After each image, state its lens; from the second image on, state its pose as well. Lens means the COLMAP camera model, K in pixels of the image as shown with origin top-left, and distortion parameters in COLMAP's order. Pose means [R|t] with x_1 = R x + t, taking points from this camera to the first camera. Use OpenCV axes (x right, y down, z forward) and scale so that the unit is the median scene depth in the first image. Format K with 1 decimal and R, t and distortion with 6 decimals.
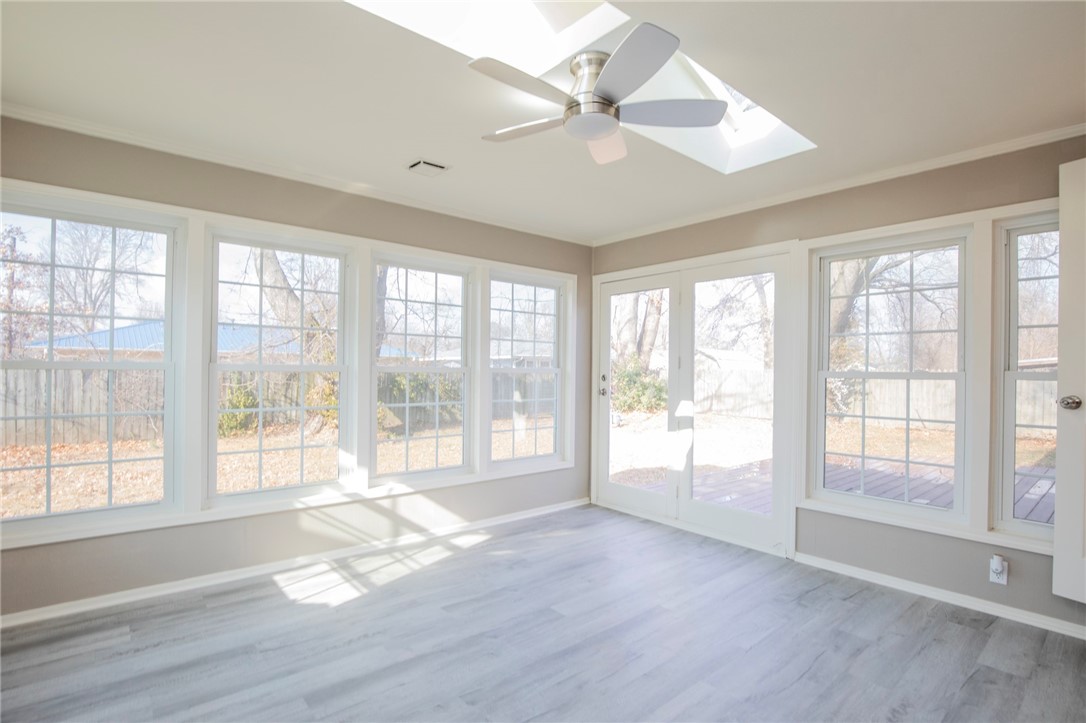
lens RADIAL K [[544.4, 0, 541.3], [0, 544.4, 371.1], [0, 0, 1]] dist [-0.022767, 0.000880]
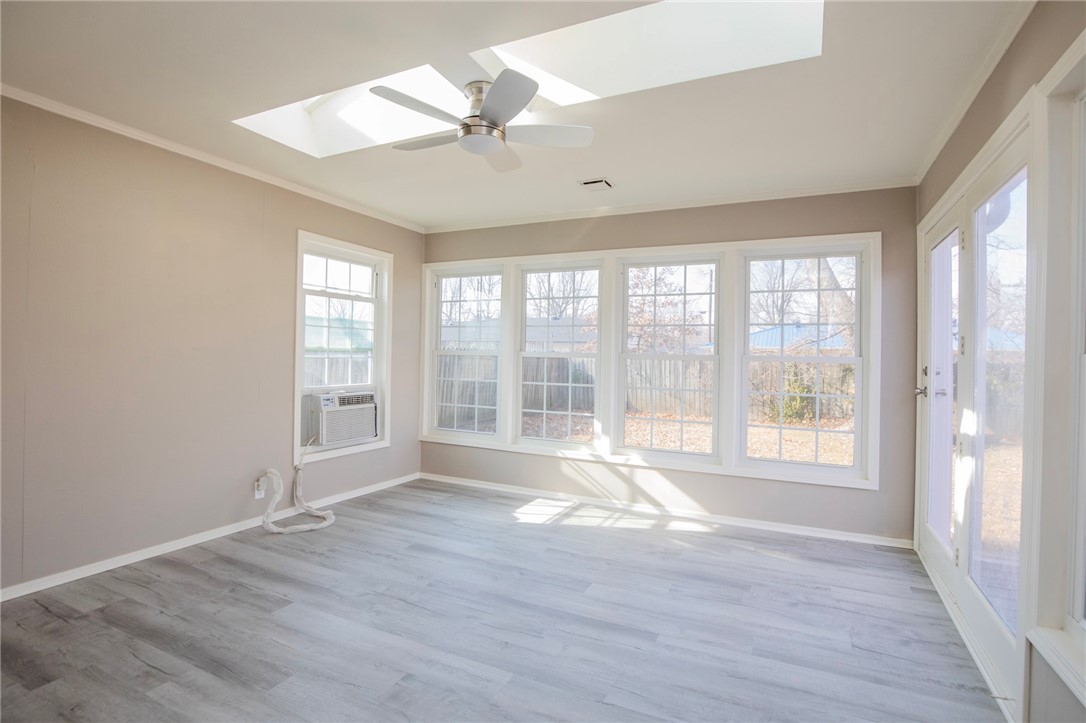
lens RADIAL K [[517.2, 0, 546.1], [0, 517.2, 358.6], [0, 0, 1]] dist [-0.024008, 0.003424]
pose [[0.403324, 0.001933, -0.915055, 0.679524], [-0.019067, 0.999798, -0.006293, 0.012347], [0.914859, 0.019986, 0.403280, 0.398917]]
